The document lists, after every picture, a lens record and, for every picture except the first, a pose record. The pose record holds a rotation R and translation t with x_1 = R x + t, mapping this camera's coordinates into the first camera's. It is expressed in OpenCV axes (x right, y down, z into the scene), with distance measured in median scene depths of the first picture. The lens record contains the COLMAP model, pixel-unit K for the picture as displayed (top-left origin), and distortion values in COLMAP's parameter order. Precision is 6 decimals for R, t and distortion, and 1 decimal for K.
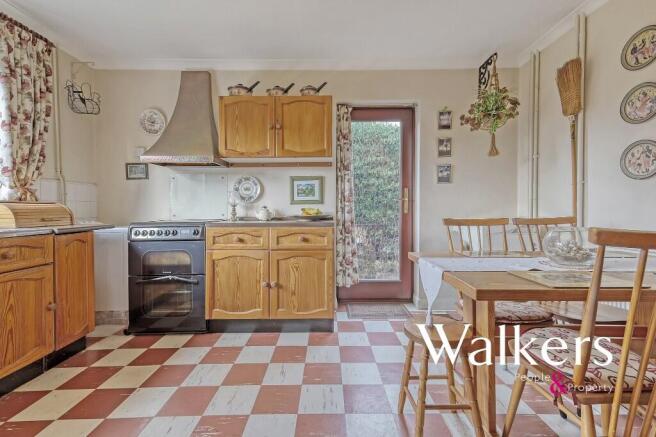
lens RADIAL K [[280.2, 0, 328.0], [0, 280.2, 218.5], [0, 0, 1]] dist [0.000695, 0.000053]
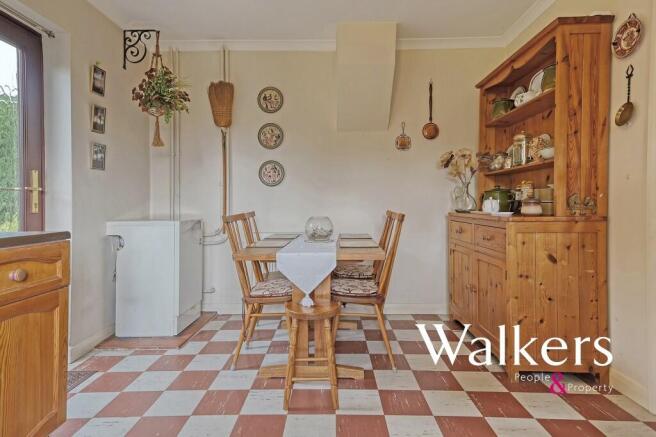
lens RADIAL K [[371.4, 0, 328.0], [0, 371.4, 218.5], [0, 0, 1]] dist [0.090990, 0.000449]
pose [[0.014184, -0.035893, 0.999255, -0.622402], [0.037606, 0.998668, 0.035338, -0.015918], [-0.999192, 0.037077, 0.015515, 0.452394]]
